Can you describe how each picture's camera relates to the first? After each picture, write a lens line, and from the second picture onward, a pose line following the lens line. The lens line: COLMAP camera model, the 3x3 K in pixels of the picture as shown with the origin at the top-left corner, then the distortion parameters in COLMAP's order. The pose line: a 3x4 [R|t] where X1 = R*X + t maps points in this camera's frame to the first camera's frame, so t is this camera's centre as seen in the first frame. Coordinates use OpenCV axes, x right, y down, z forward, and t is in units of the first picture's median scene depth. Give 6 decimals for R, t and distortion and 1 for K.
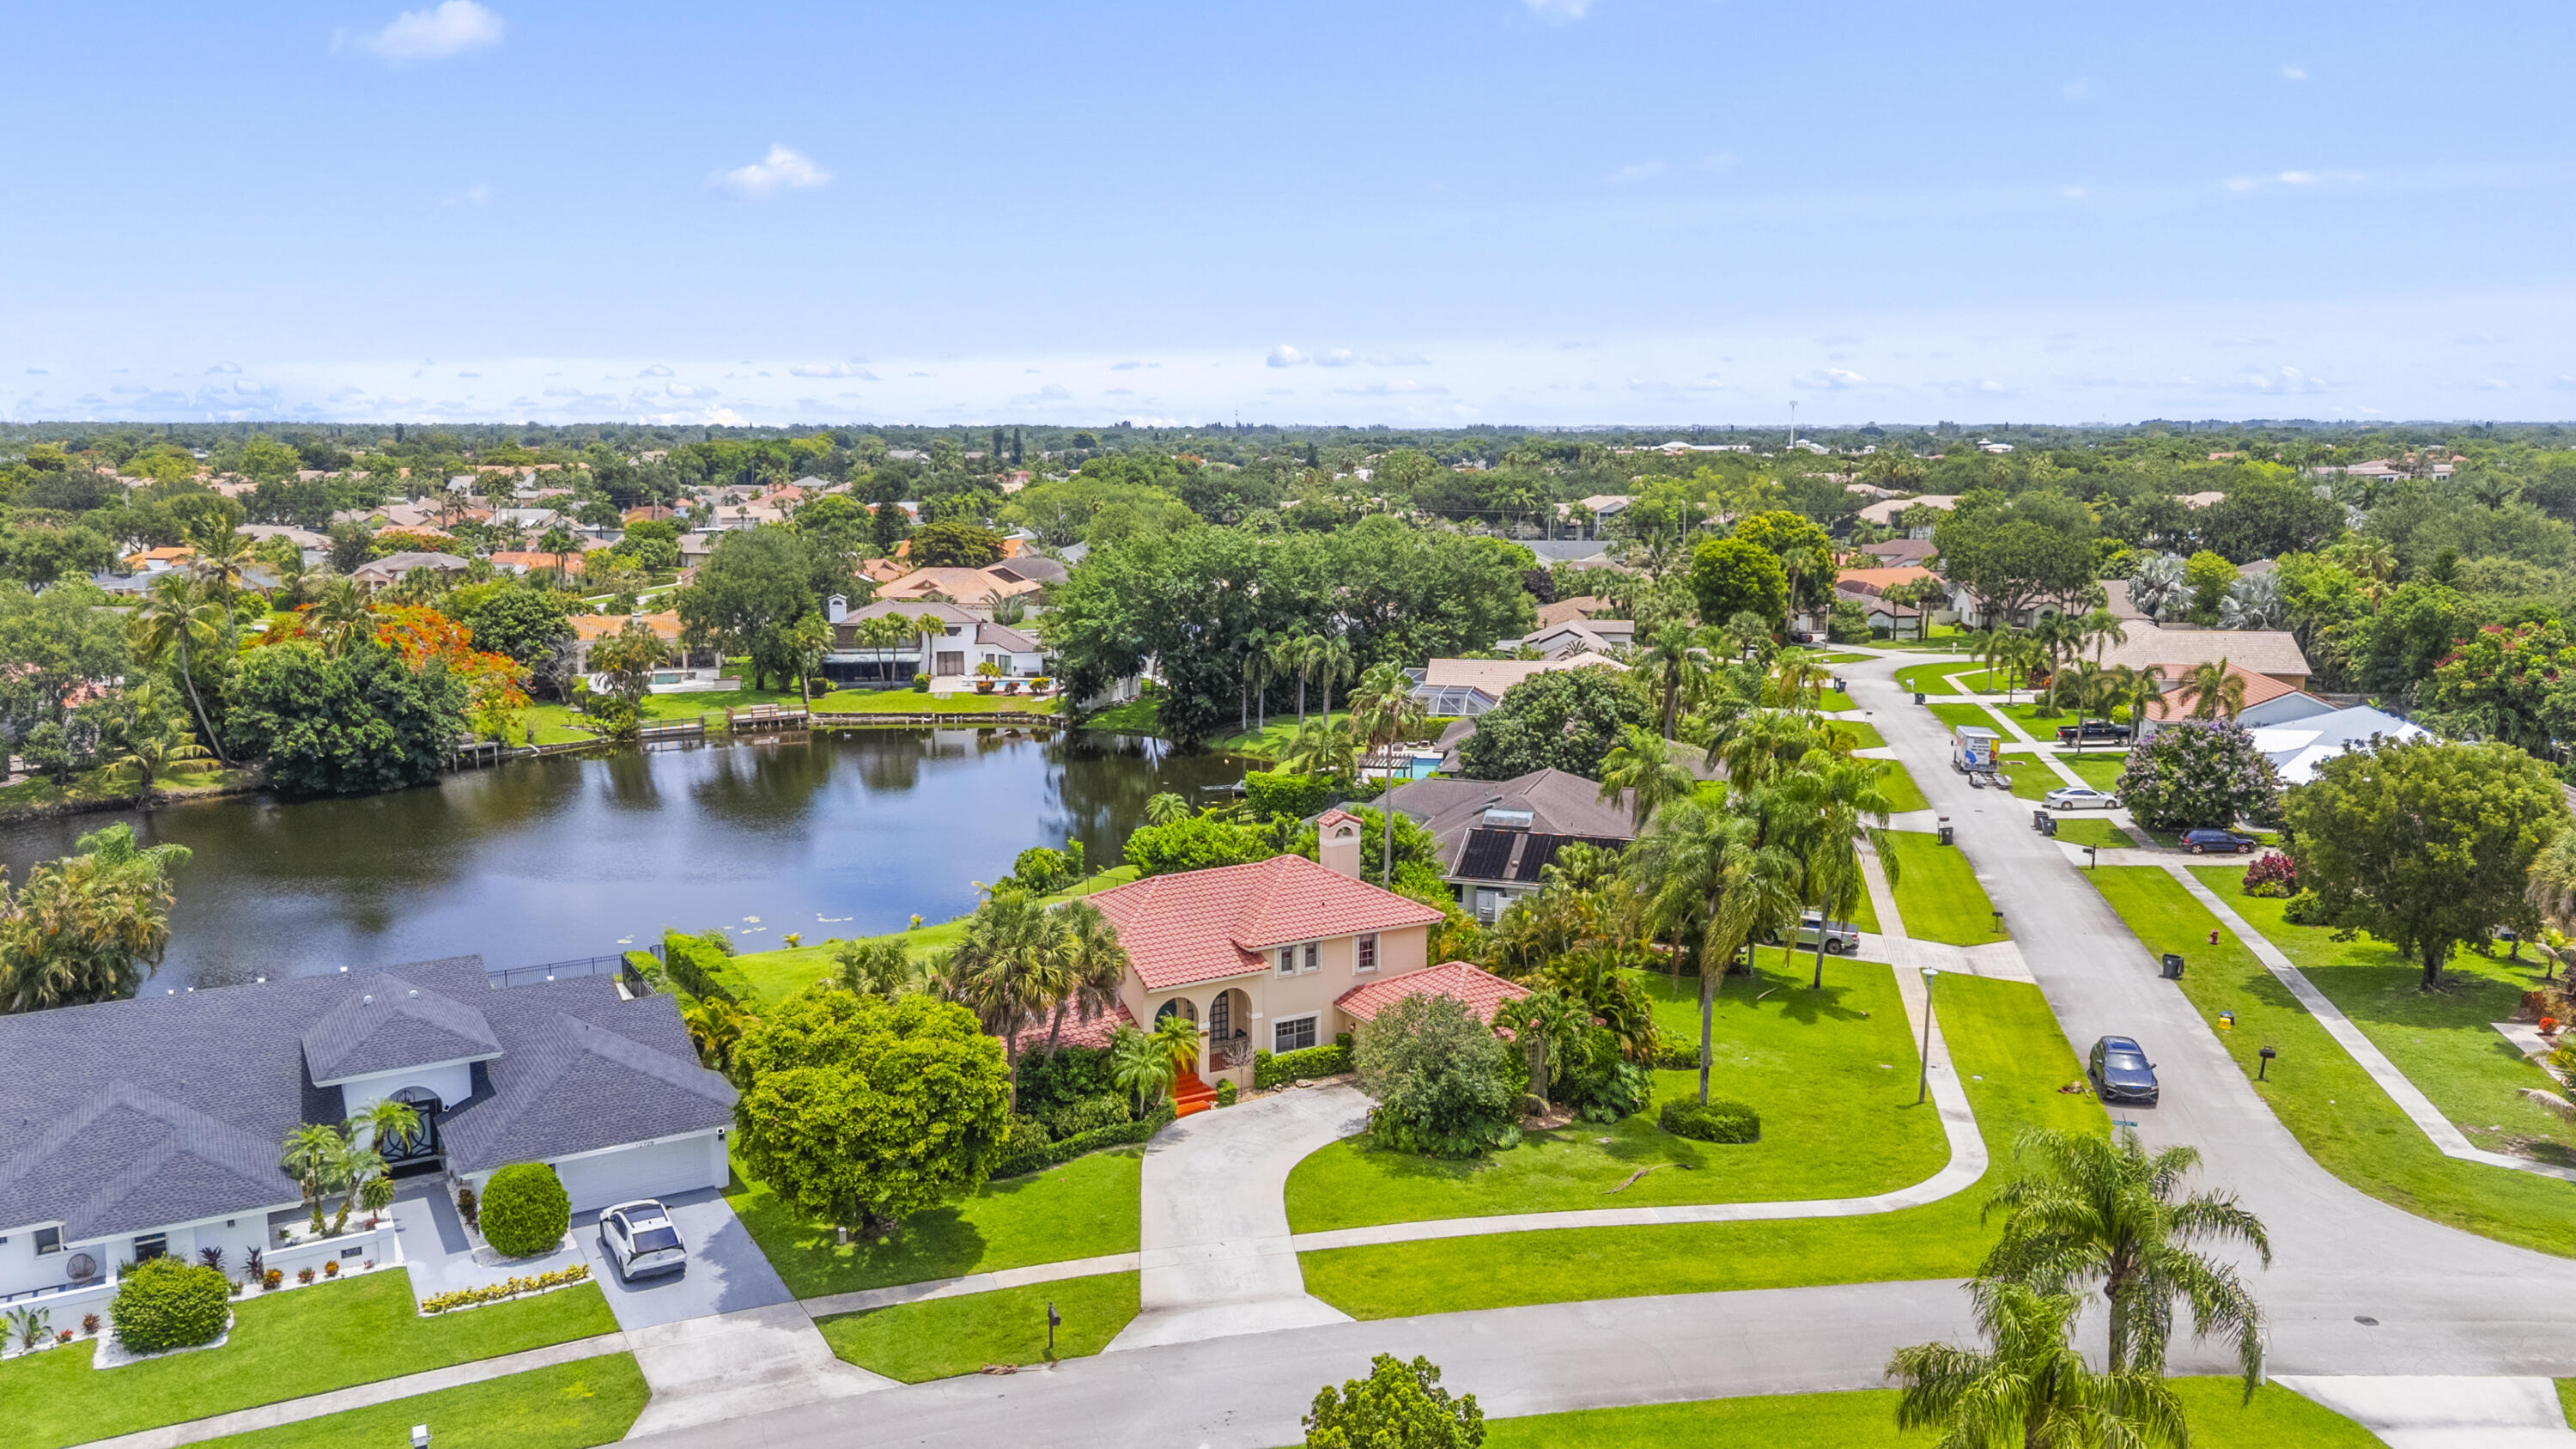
lens RADIAL K [[1817.7, 0, 1301.4], [0, 1817.7, 717.1], [0, 0, 1]] dist [0.051710, -0.003063]
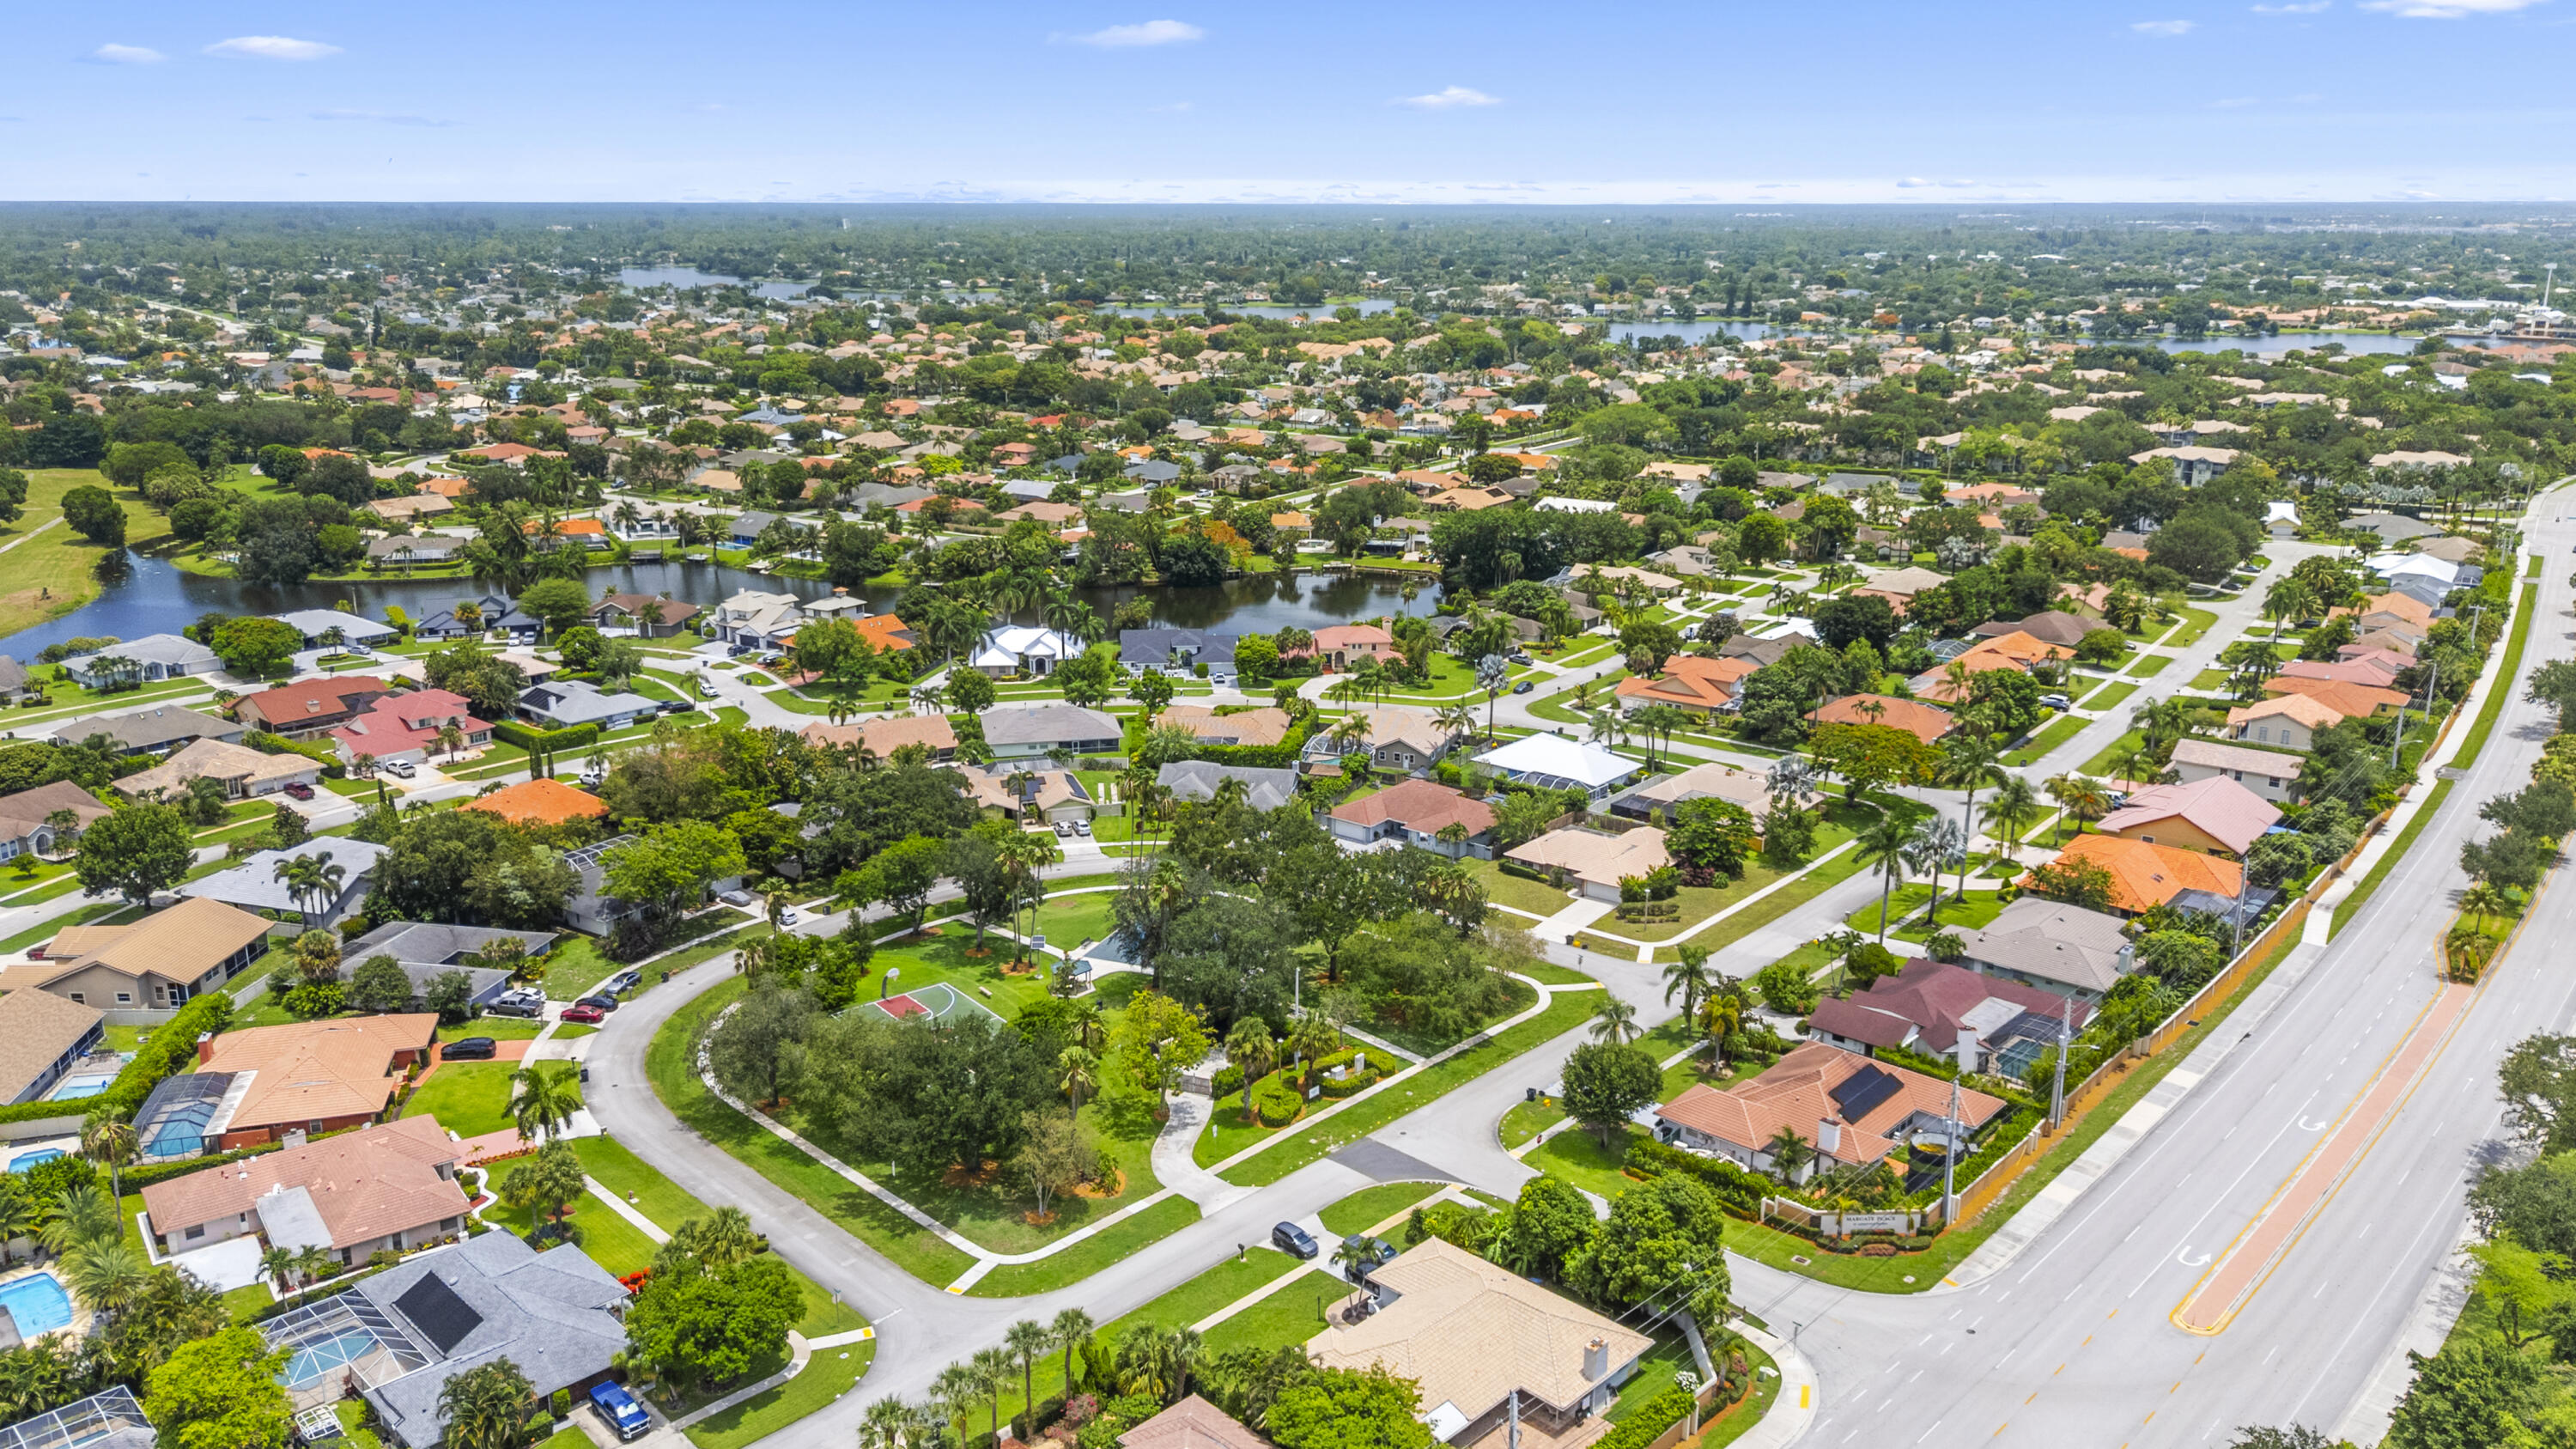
lens RADIAL K [[1817.7, 0, 1287.2], [0, 1817.7, 727.0], [0, 0, 1]] dist [0.051710, -0.003063]
pose [[0.896725, 0.109517, -0.428825, 0.786023], [-0.057516, 0.989521, 0.132439, -0.113565], [0.438835, -0.094097, 0.893627, -1.376291]]
